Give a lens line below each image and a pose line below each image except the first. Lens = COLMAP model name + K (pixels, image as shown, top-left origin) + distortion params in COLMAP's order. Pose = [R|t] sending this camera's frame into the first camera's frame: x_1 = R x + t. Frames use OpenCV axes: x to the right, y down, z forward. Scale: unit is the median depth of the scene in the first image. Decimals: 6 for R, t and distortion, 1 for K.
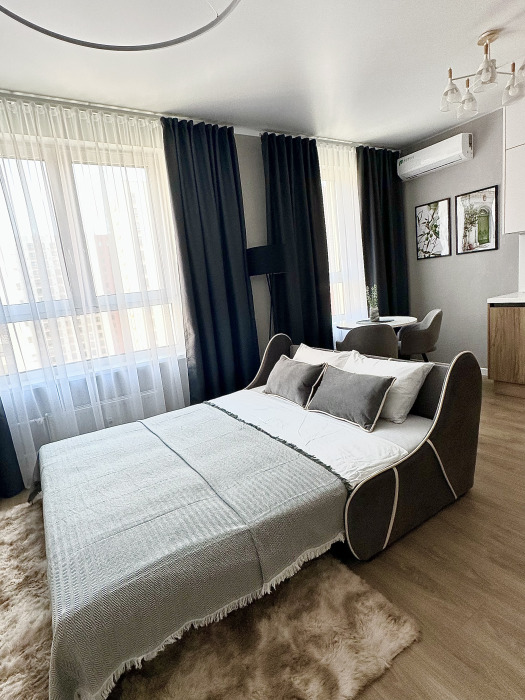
lens RADIAL K [[370.6, 0, 255.6], [0, 370.6, 348.7], [0, 0, 1]] dist [0.000641, -0.000071]
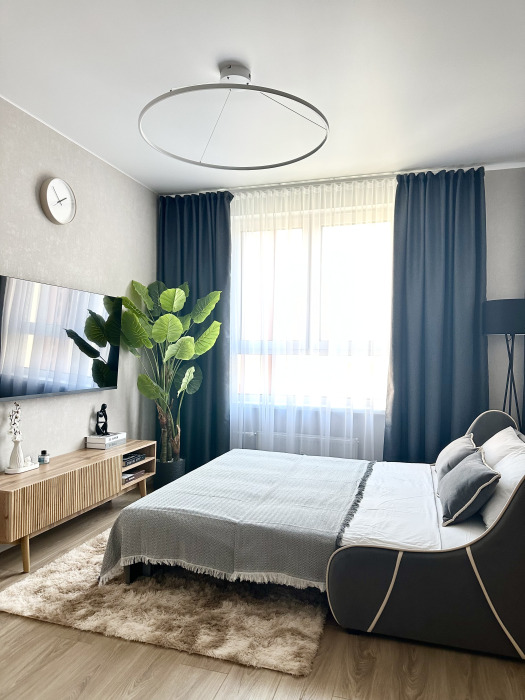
lens RADIAL K [[499.7, 0, 266.2], [0, 499.7, 347.4], [0, 0, 1]] dist [0.045033, -0.062332]
pose [[0.642577, 0.108955, -0.758435, 1.068247], [-0.211874, 0.976510, -0.039225, -0.050492], [0.736346, 0.185898, 0.650567, -0.140196]]
